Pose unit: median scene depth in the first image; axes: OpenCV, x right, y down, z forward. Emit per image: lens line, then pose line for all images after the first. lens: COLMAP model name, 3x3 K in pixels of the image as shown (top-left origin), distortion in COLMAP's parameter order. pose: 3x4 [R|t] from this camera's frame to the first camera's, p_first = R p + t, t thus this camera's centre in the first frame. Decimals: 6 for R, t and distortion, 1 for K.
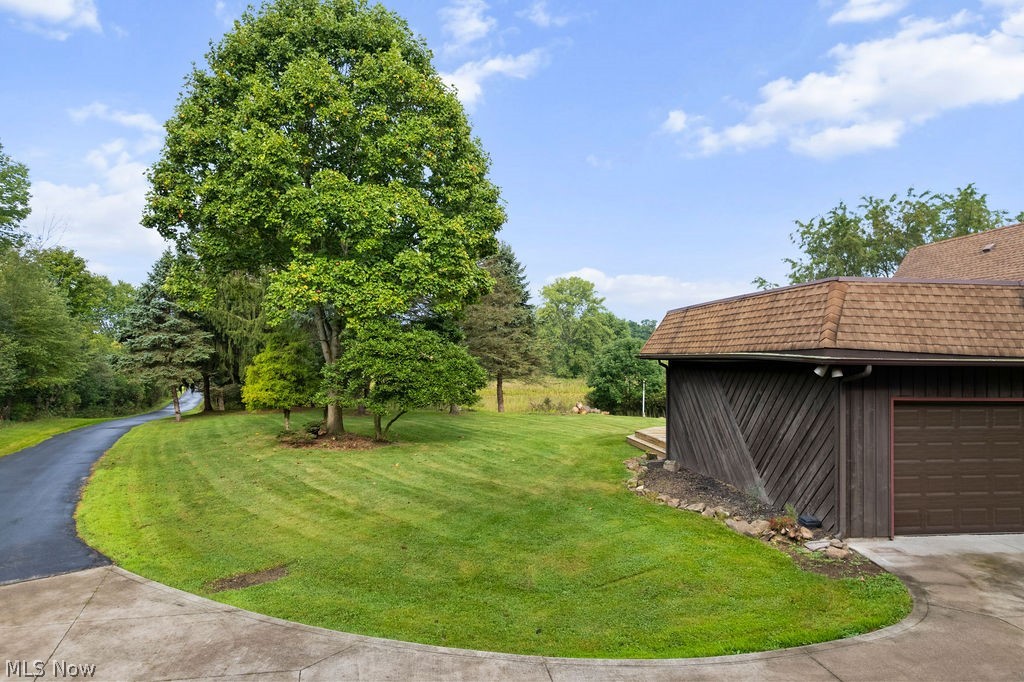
lens RADIAL K [[648.4, 0, 508.4], [0, 648.4, 336.0], [0, 0, 1]] dist [-0.062199, 0.046825]
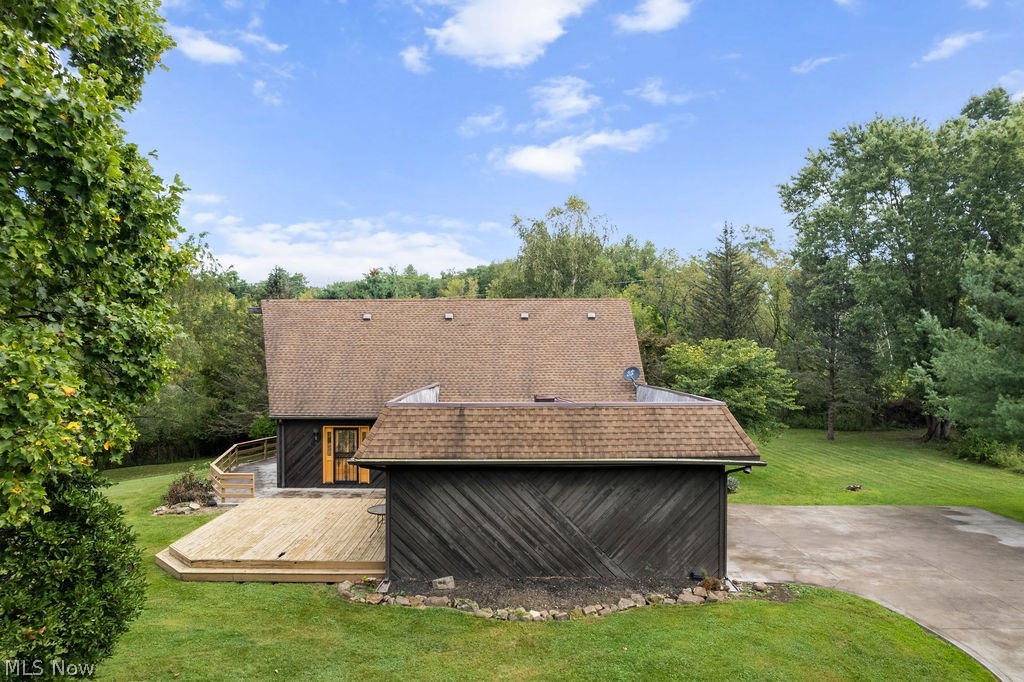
lens RADIAL K [[648.4, 0, 518.9], [0, 648.4, 336.7], [0, 0, 1]] dist [-0.062199, 0.046825]
pose [[0.105598, 0.016440, 0.994273, -1.015300], [-0.028547, 0.999501, -0.013495, -0.210778], [-0.993999, -0.026959, 0.106015, 1.307253]]
